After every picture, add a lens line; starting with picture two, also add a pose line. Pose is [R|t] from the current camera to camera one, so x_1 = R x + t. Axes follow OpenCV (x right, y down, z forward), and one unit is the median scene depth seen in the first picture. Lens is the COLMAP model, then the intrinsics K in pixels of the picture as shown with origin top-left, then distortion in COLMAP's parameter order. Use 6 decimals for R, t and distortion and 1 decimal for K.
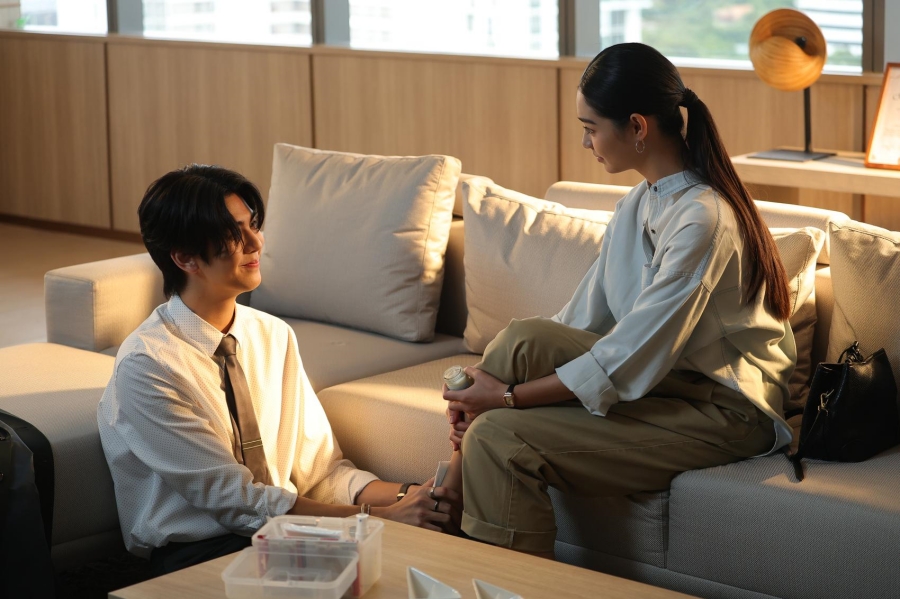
lens RADIAL K [[2235.1, 0, 450.0], [0, 2235.1, 299.5], [0, 0, 1]] dist [-0.015828, 0.026556]
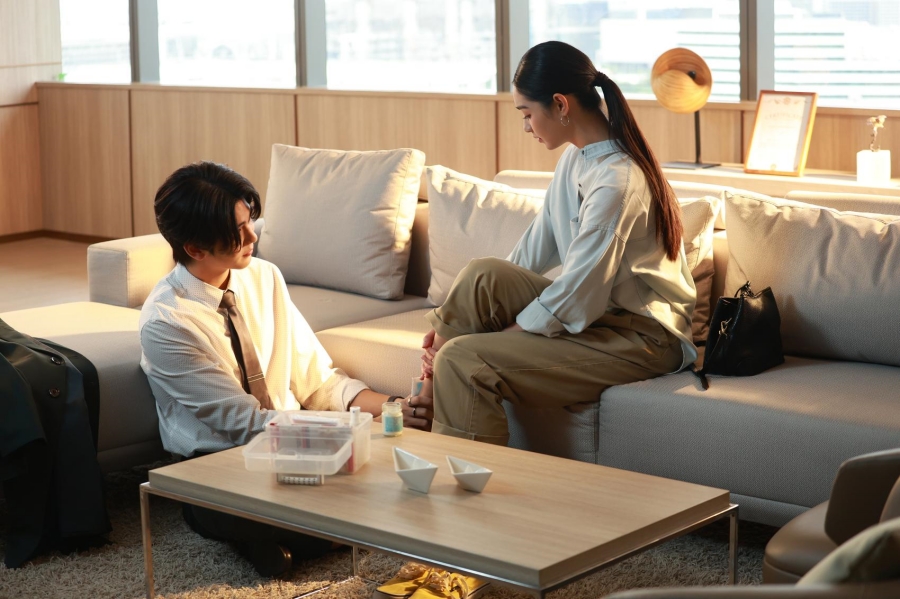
lens RADIAL K [[1809.6, 0, 450.0], [0, 1809.6, 299.5], [0, 0, 1]] dist [-0.218721, -0.609723]
pose [[0.999529, -0.001940, 0.030637, -0.012365], [0.002566, 0.999789, -0.020403, 0.040800], [-0.030591, 0.020472, 0.999322, 0.004119]]
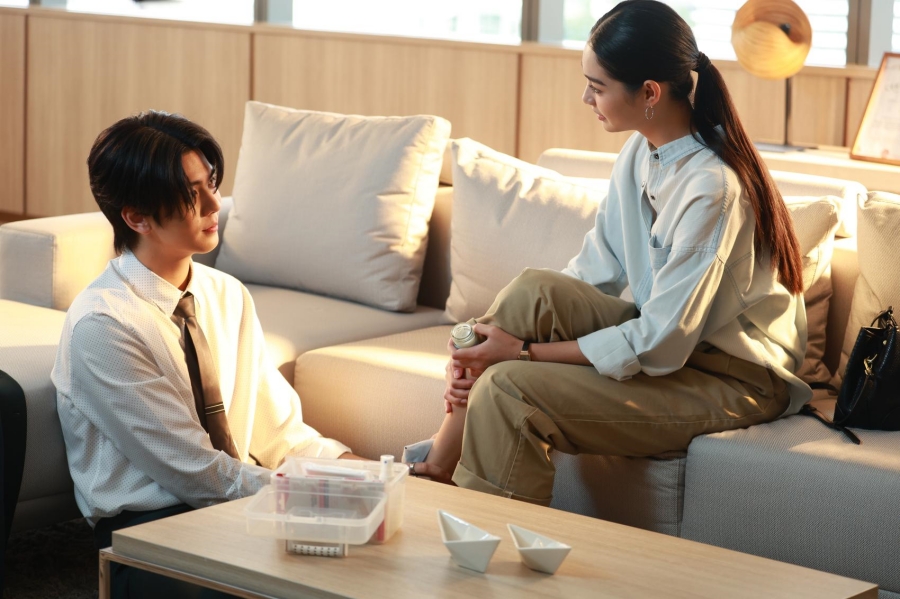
lens RADIAL K [[2359.0, 0, 450.0], [0, 2359.0, 299.5], [0, 0, 1]] dist [0.079634, 0.014209]
pose [[0.997890, 0.035071, 0.054649, -0.049314], [-0.033930, 0.999190, -0.021656, 0.036112], [-0.055364, 0.019756, 0.998271, 0.001876]]
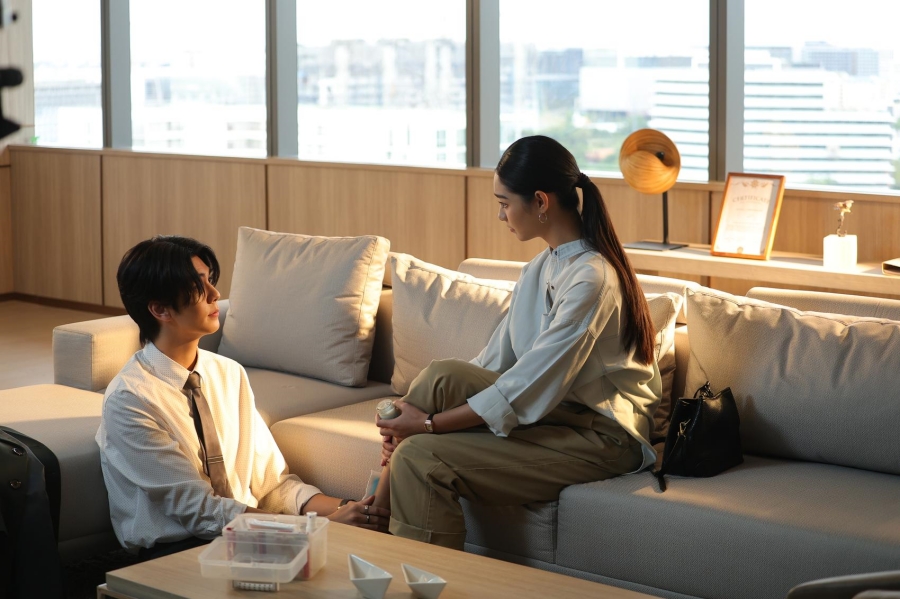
lens RADIAL K [[1809.6, 0, 450.0], [0, 1809.6, 299.5], [0, 0, 1]] dist [-0.218721, -0.609723]
pose [[0.998988, 0.010655, 0.043687, -0.005485], [-0.008645, 0.998907, -0.045928, 0.017024], [-0.044129, 0.045504, 0.997989, 0.000570]]
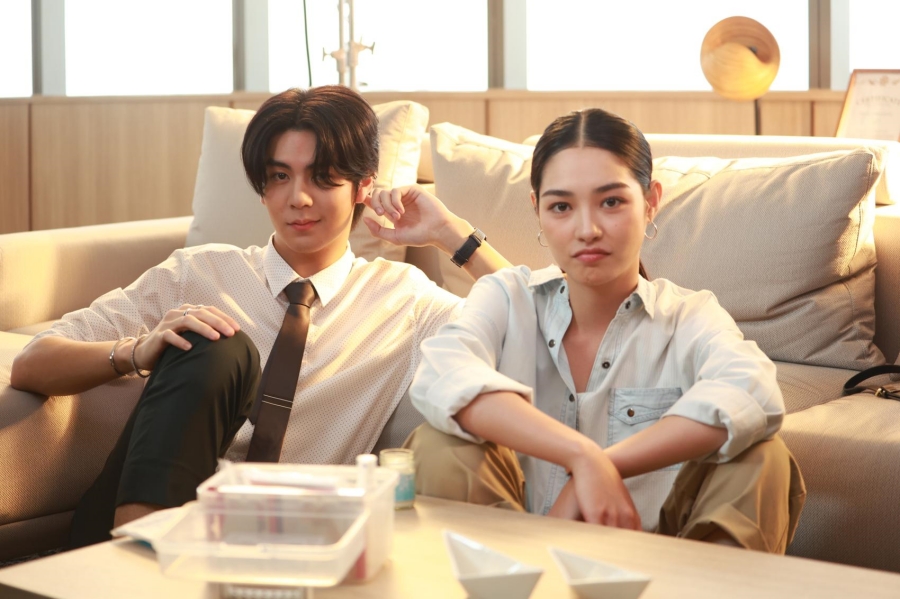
lens RADIAL K [[1809.6, 0, 450.0], [0, 1809.6, 299.5], [0, 0, 1]] dist [-0.218721, -0.609723]
pose [[0.997402, 0.002255, 0.072004, -0.037586], [0.002964, 0.997379, -0.072295, 0.062766], [-0.071978, 0.072321, 0.994781, 0.333250]]
